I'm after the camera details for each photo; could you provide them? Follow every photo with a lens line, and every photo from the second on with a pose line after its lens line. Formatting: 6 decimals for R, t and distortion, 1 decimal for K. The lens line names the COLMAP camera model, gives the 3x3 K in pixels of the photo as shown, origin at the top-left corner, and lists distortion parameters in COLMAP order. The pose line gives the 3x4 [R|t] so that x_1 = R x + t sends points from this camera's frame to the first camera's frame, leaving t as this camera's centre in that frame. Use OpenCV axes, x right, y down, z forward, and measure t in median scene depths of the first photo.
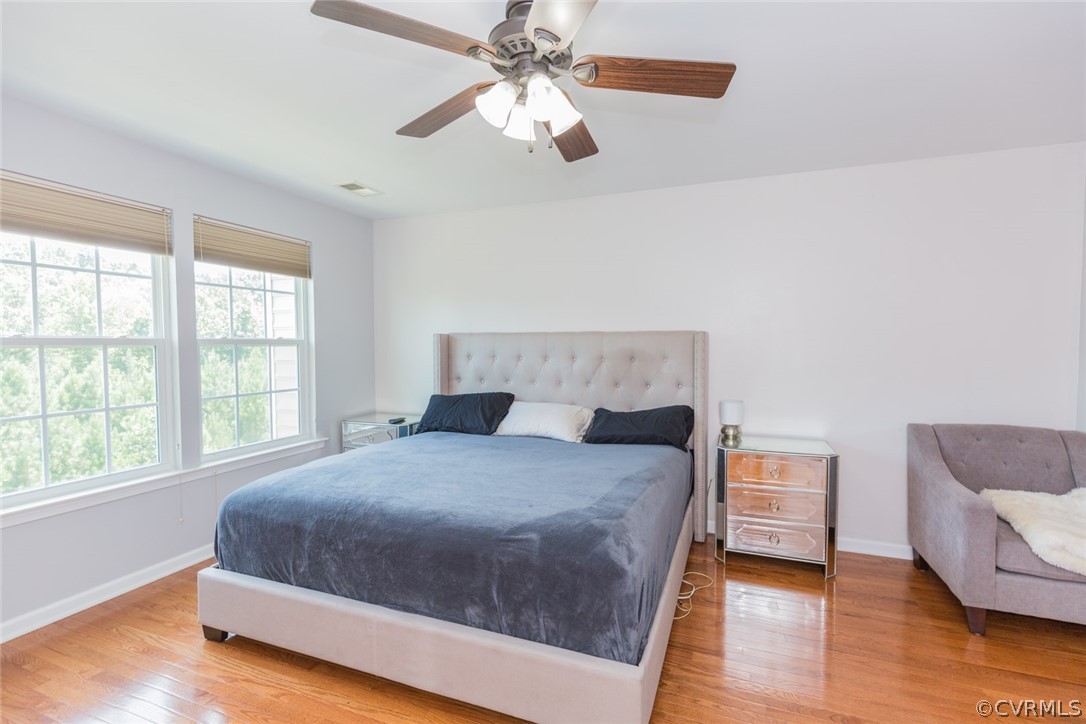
lens RADIAL K [[492.3, 0, 549.2], [0, 492.3, 364.1], [0, 0, 1]] dist [0.003045, -0.000334]
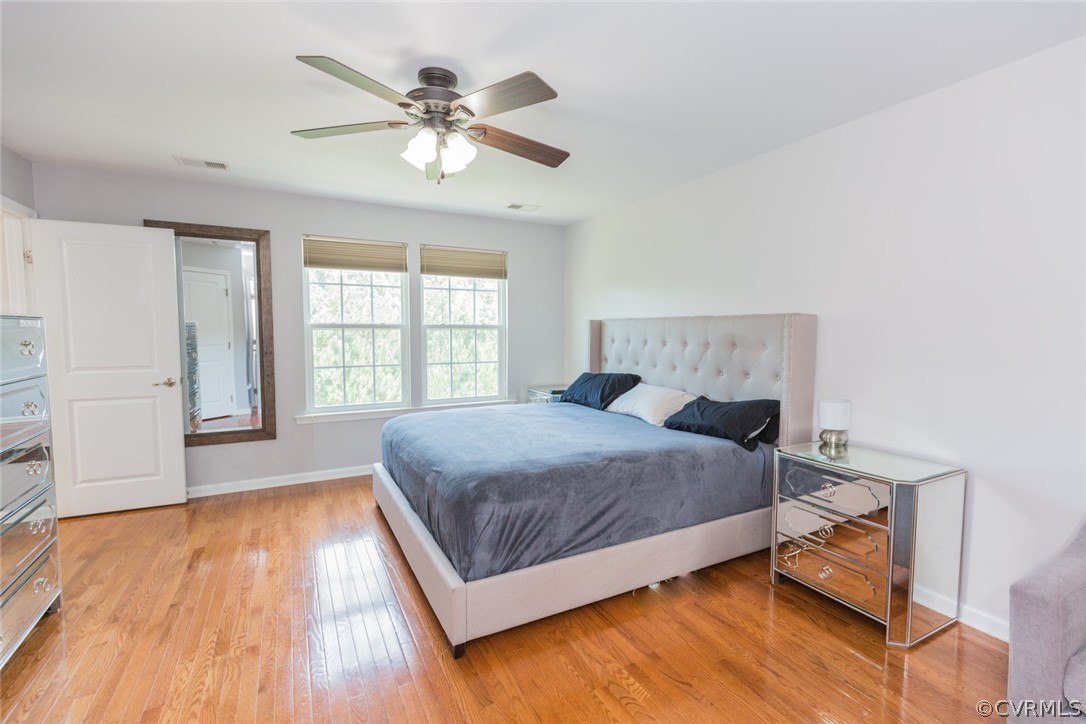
lens RADIAL K [[482.7, 0, 546.6], [0, 482.7, 365.5], [0, 0, 1]] dist [-0.003152, -0.000555]
pose [[0.756436, 0.051623, -0.652027, 0.490720], [-0.030493, 0.998580, 0.043685, -0.001977], [0.653357, -0.013163, 0.756936, 0.090565]]
